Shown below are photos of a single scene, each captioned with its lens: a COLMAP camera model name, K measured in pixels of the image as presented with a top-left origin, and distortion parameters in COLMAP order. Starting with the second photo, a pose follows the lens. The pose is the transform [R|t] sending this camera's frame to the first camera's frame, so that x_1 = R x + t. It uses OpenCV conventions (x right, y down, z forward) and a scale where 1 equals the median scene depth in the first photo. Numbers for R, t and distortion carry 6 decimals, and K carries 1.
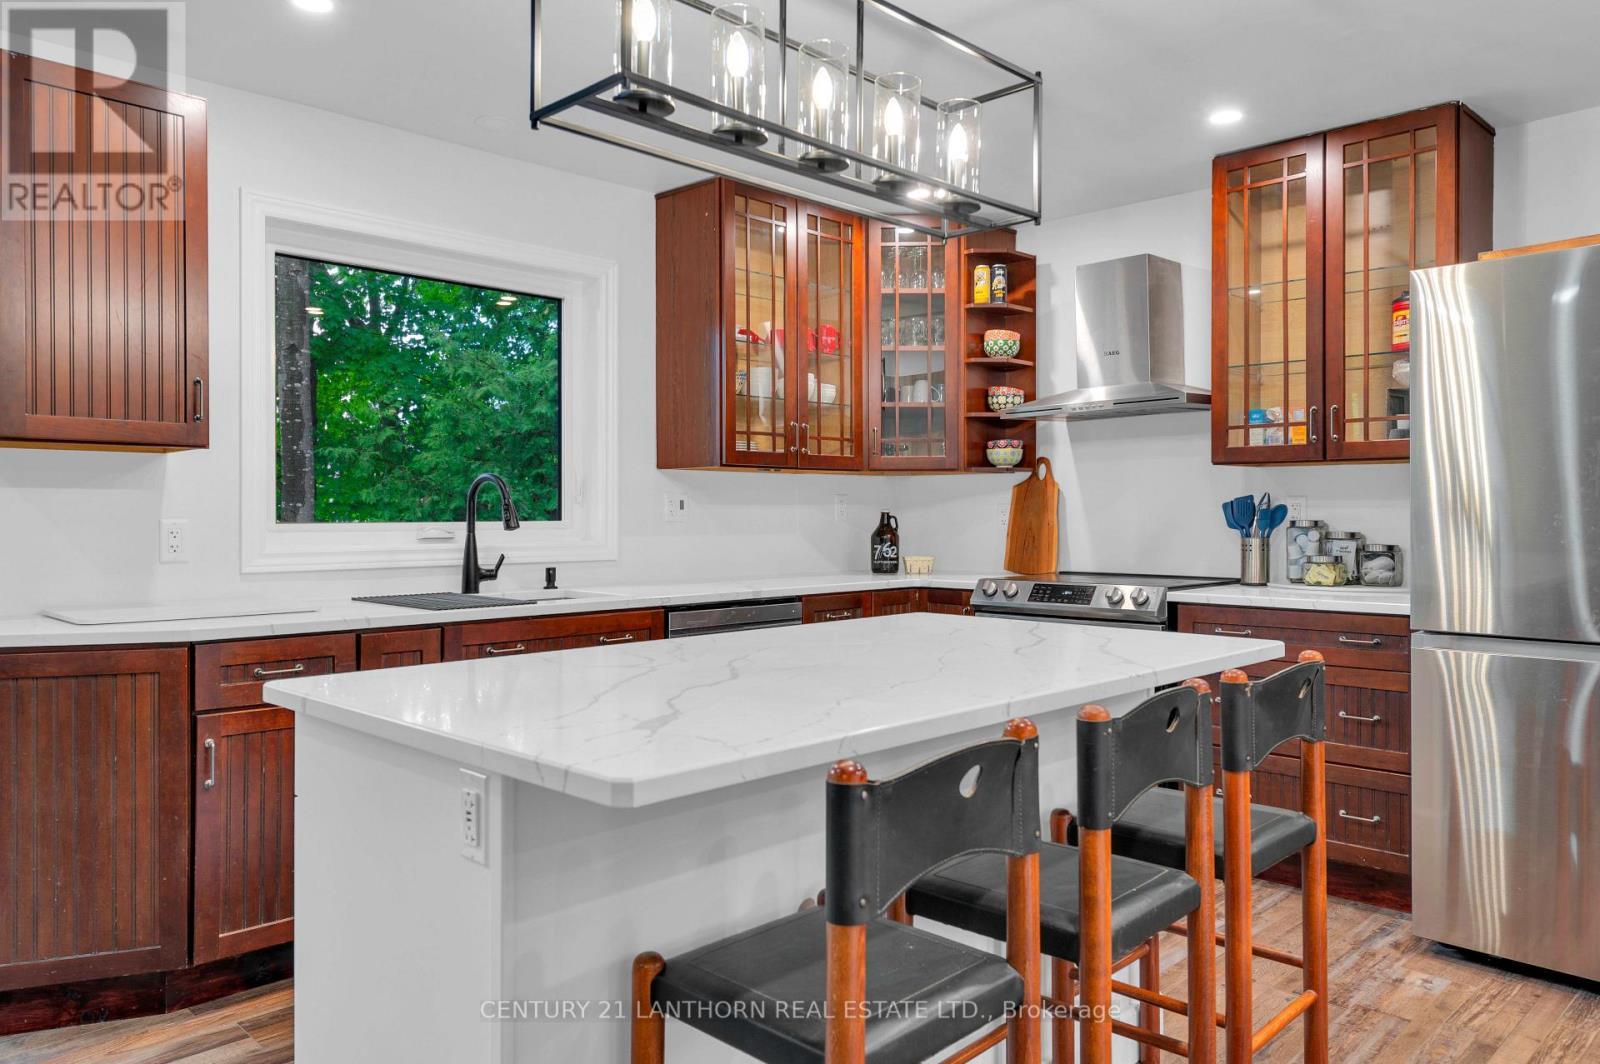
lens RADIAL K [[1108.5, 0, 795.5], [0, 1108.5, 510.2], [0, 0, 1]] dist [0.001058, 0.000056]
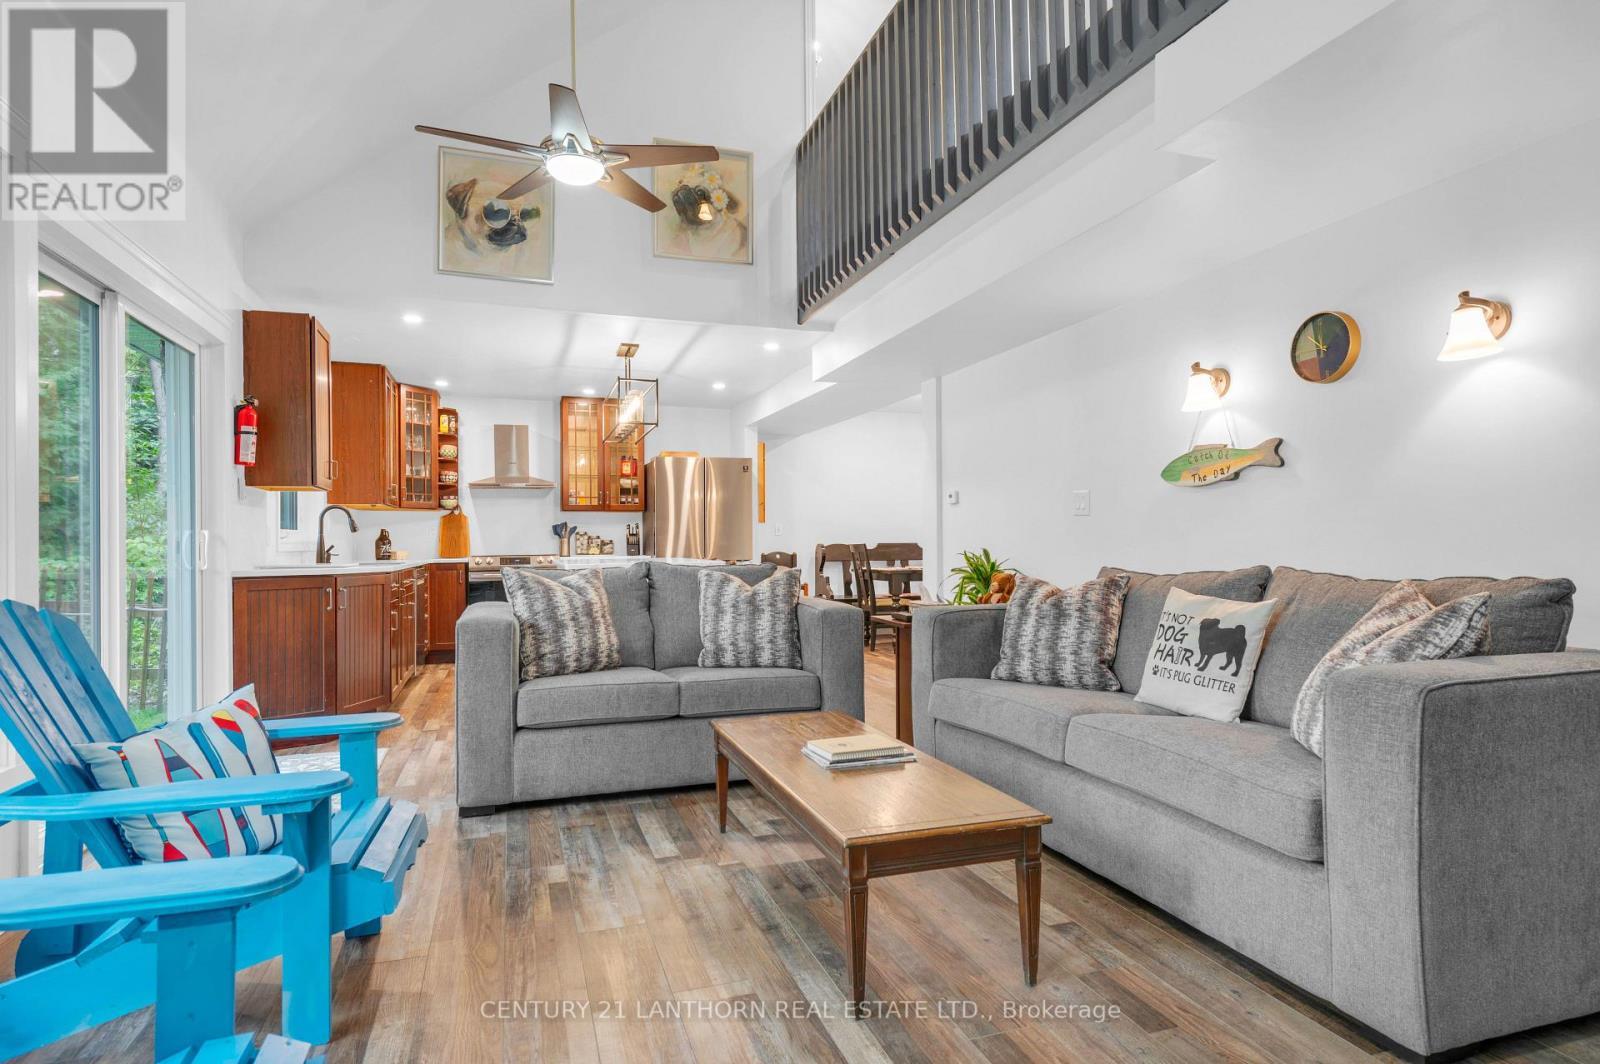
lens RADIAL K [[880.5, 0, 808.8], [0, 880.5, 531.3], [0, 0, 1]] dist [0.024209, 0.000990]
pose [[0.438635, 0.007932, 0.898630, -1.137866], [0.009258, 0.999868, -0.013344, 0.038090], [-0.898618, 0.014172, 0.438503, -0.417678]]
